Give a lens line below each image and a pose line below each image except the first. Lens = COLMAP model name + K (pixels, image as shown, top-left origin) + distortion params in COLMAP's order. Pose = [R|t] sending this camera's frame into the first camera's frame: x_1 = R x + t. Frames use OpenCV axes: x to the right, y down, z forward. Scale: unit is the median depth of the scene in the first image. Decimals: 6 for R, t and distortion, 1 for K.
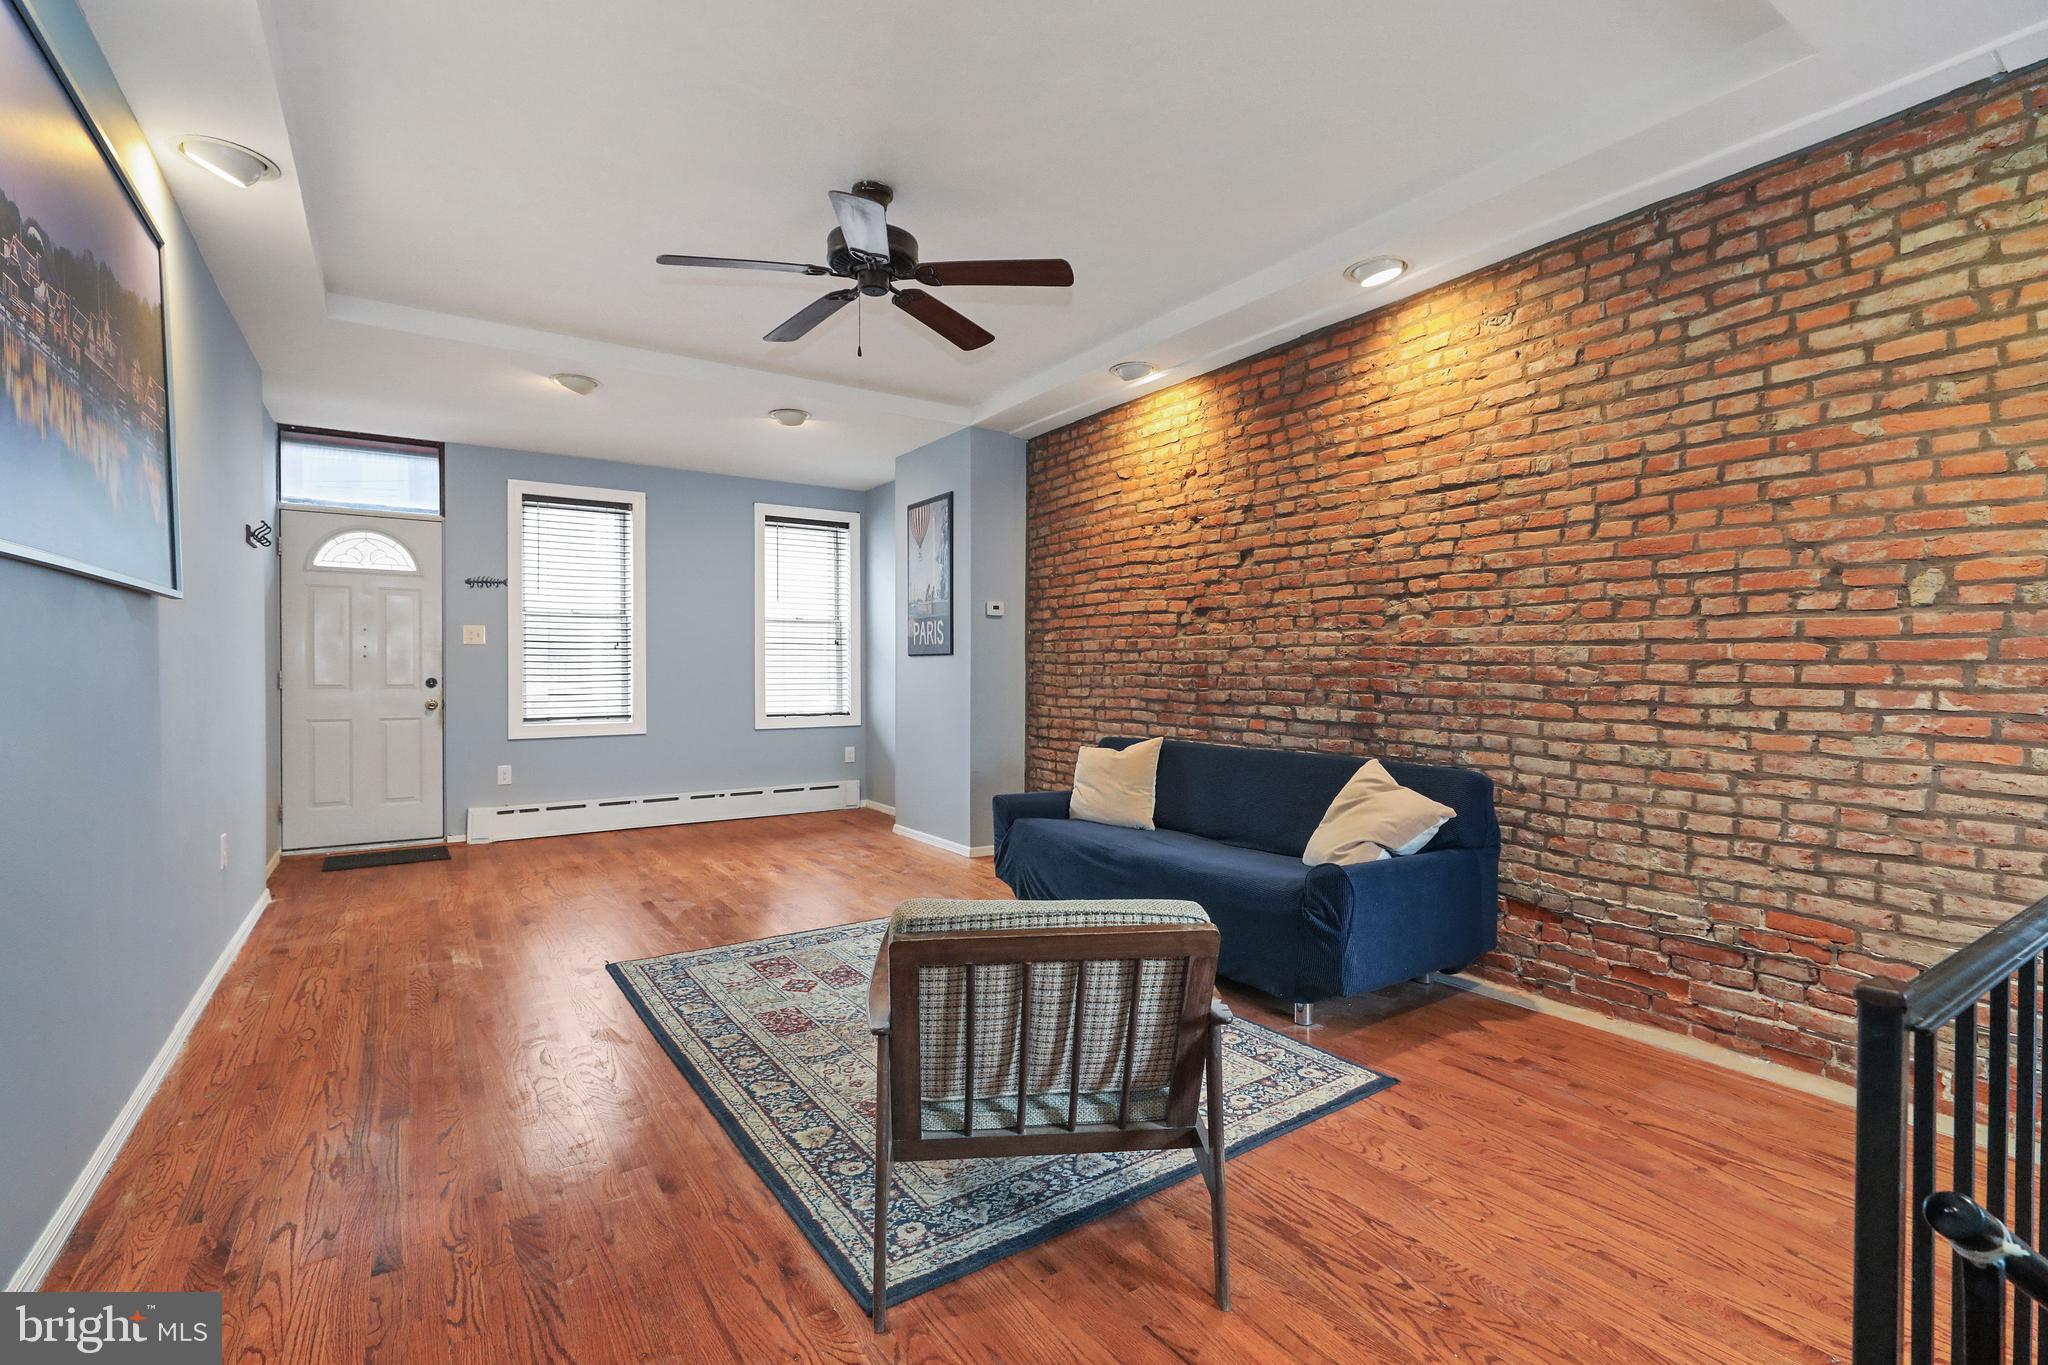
lens RADIAL K [[933.9, 0, 1033.7], [0, 933.9, 679.8], [0, 0, 1]] dist [-0.000107, -0.000077]
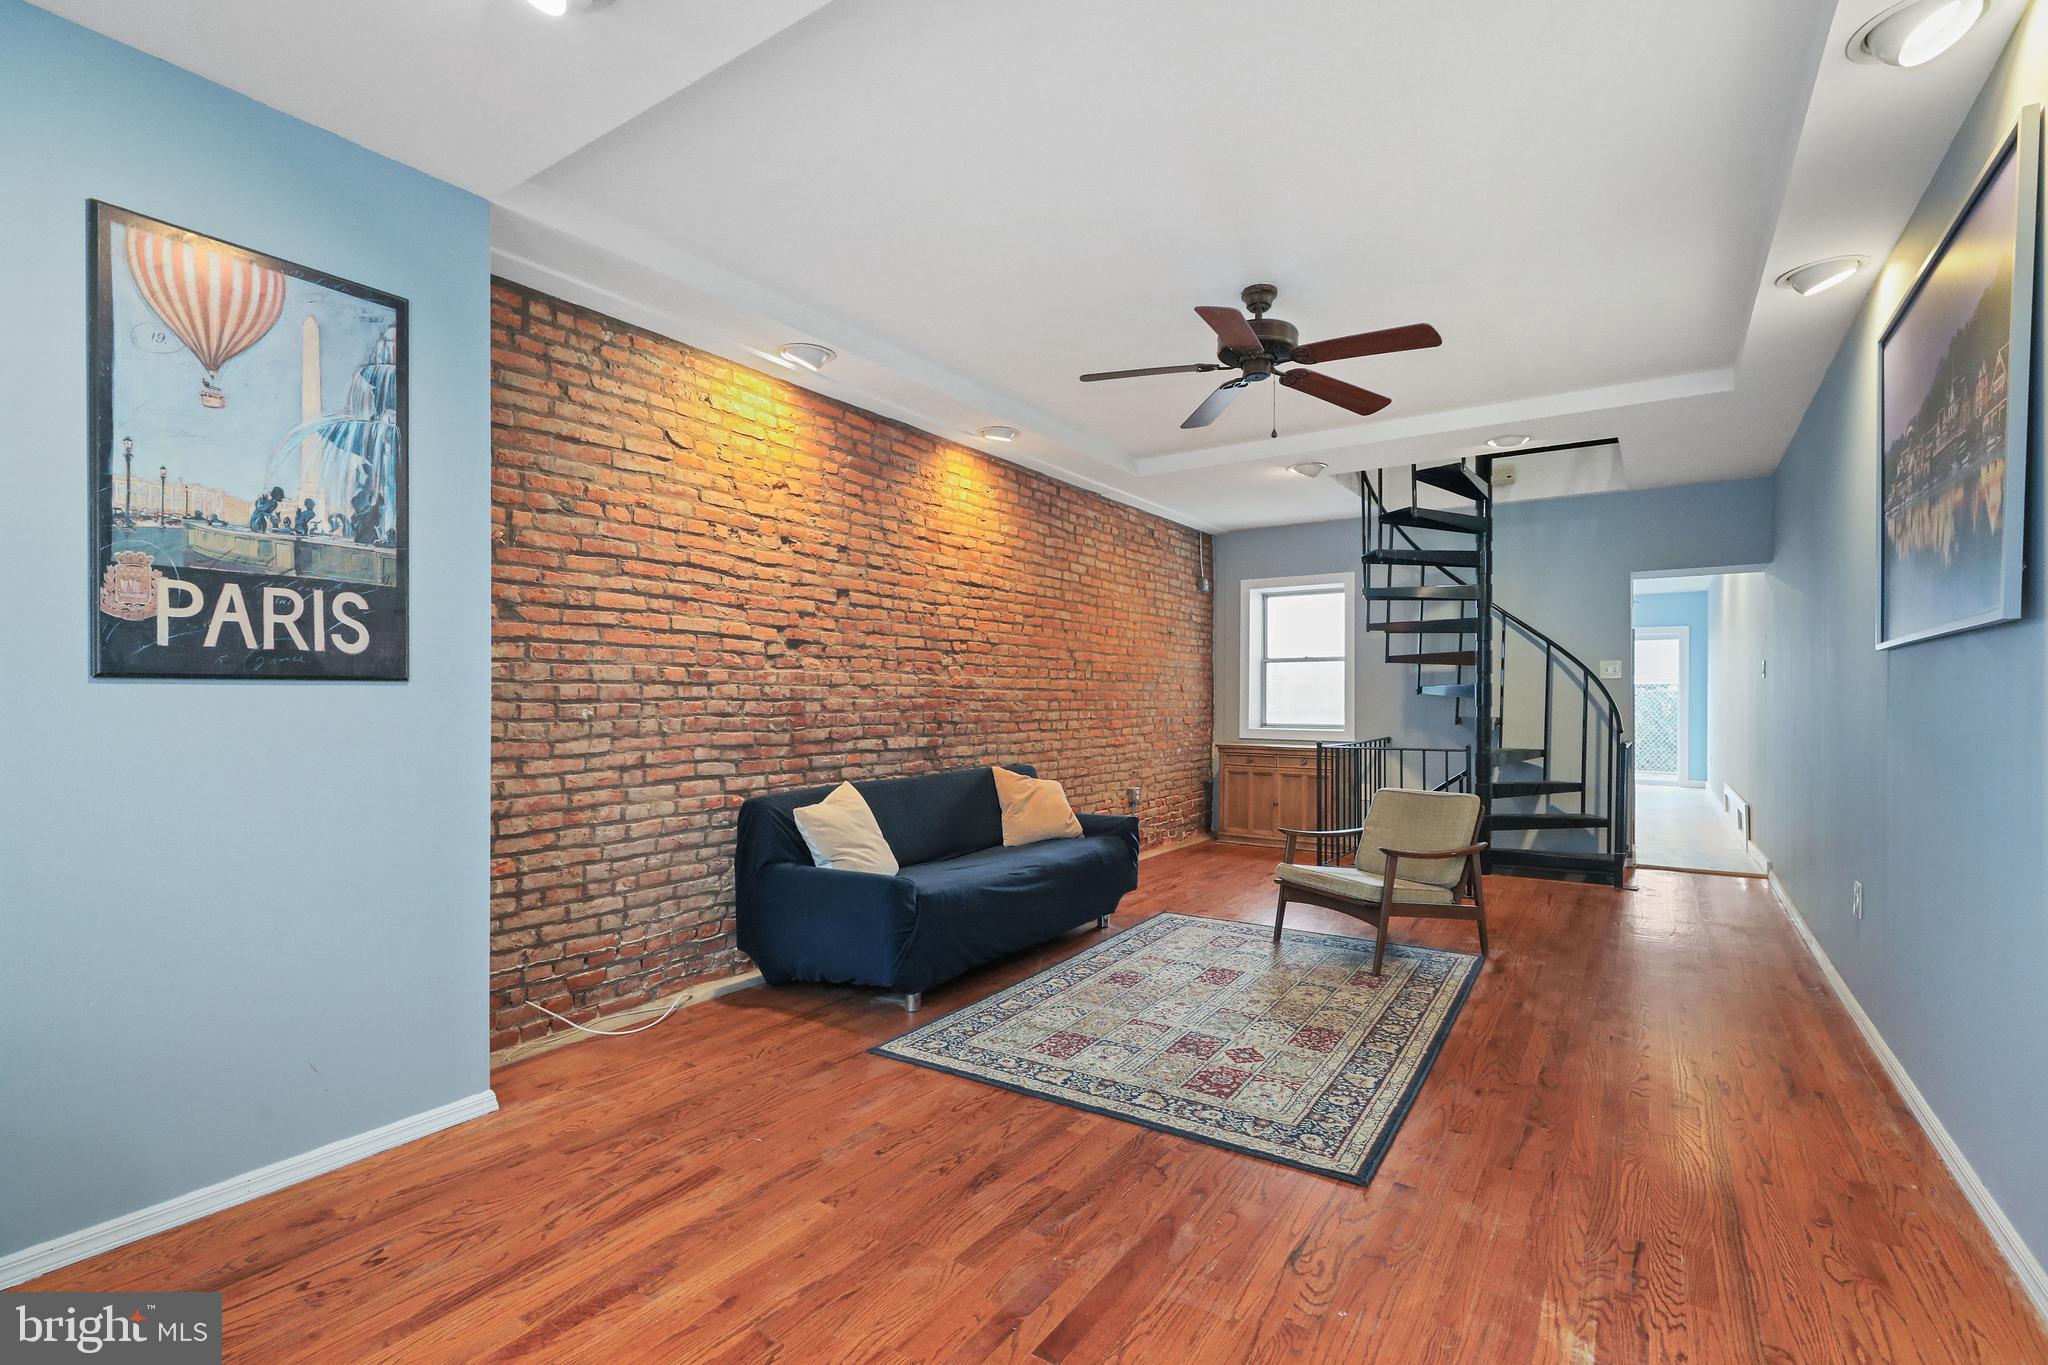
lens RADIAL K [[933.9, 0, 1025.1], [0, 933.9, 698.1], [0, 0, 1]] dist [-0.000107, -0.000077]
pose [[-0.382721, -0.002373, 0.923861, -0.728607], [0.010985, 0.999914, 0.007119, -0.023142], [-0.923799, 0.012874, -0.382662, 1.110175]]
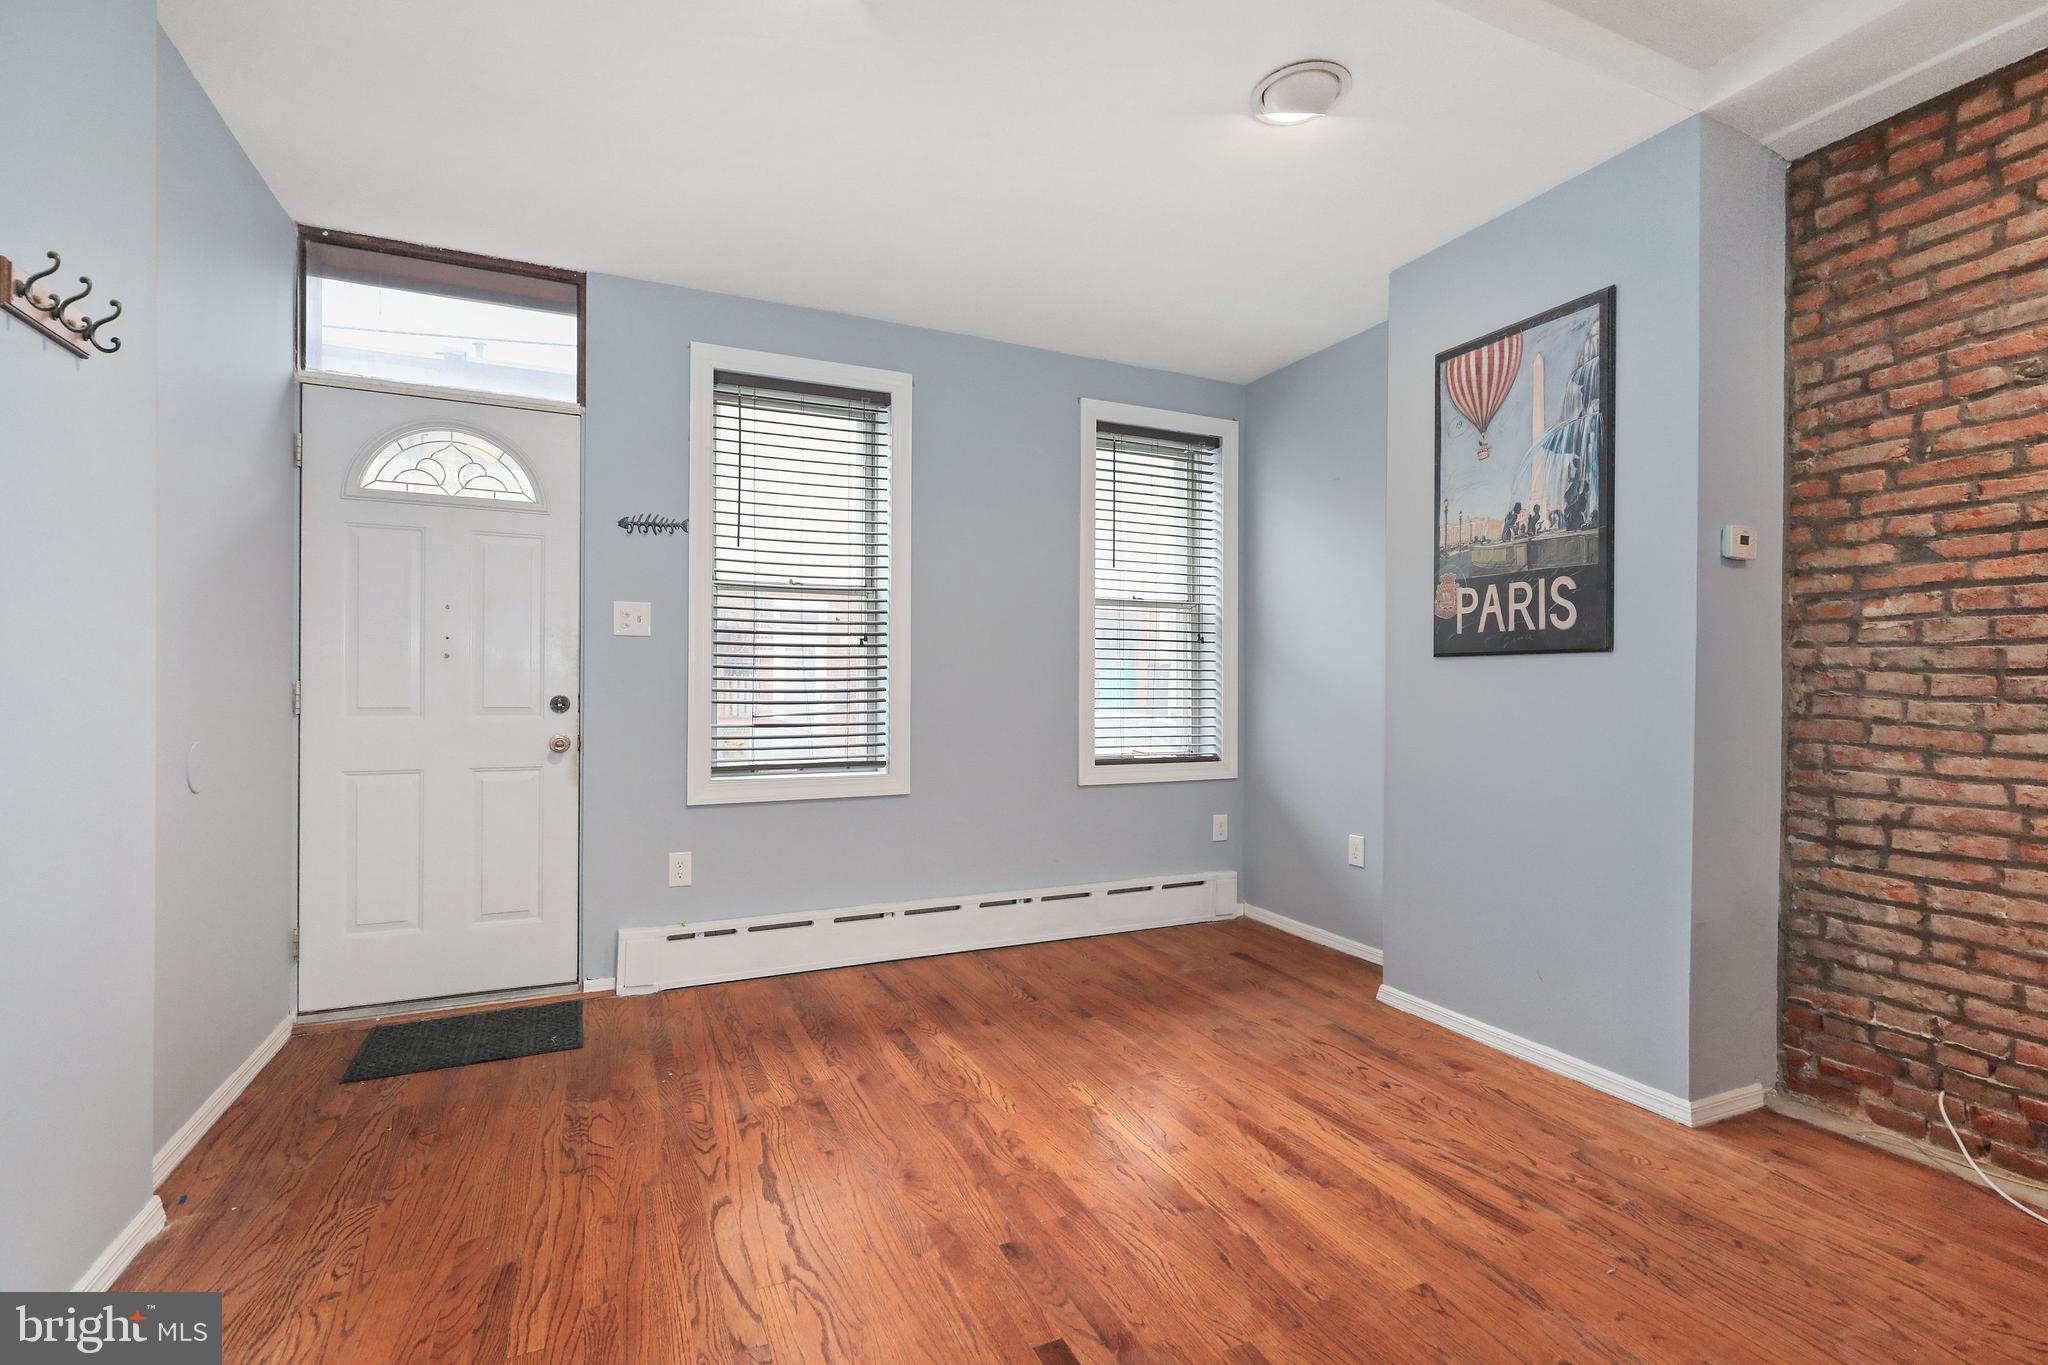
lens RADIAL K [[933.9, 0, 1027.8], [0, 933.9, 688.7], [0, 0, 1]] dist [-0.000107, -0.000077]
pose [[0.986989, 0.005221, -0.160703, -0.357497], [-0.006429, 0.999955, -0.007001, -0.004842], [0.160660, 0.007943, 0.986978, 0.632139]]
